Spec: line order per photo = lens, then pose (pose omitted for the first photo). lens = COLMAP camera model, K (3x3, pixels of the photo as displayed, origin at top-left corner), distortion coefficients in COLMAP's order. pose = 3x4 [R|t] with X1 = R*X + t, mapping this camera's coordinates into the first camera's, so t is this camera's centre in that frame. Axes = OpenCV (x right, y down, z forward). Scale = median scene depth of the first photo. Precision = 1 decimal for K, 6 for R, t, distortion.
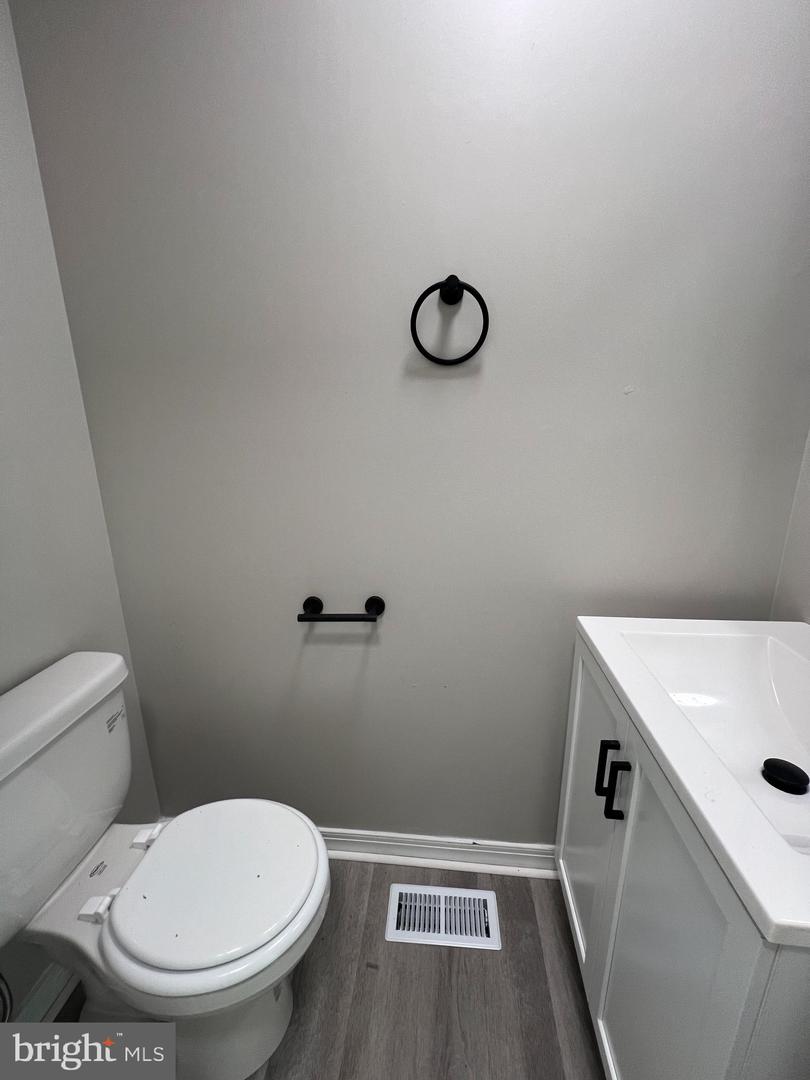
lens RADIAL K [[433.9, 0, 403.3], [0, 433.9, 538.7], [0, 0, 1]] dist [-0.015154, 0.000590]
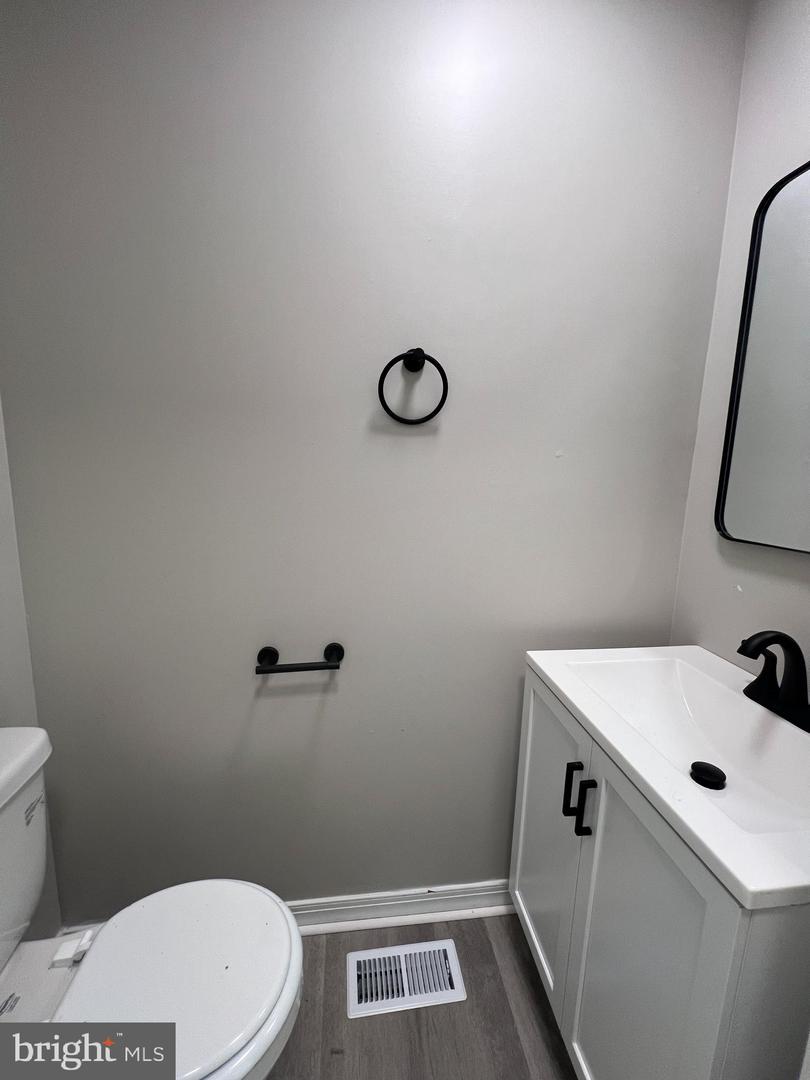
lens RADIAL K [[433.9, 0, 406.8], [0, 433.9, 537.4], [0, 0, 1]] dist [-0.015154, 0.000590]
pose [[0.971929, 0.003095, 0.235254, -0.154296], [0.020132, 0.995152, -0.096265, -0.010915], [-0.234412, 0.098299, 0.967155, -0.028835]]
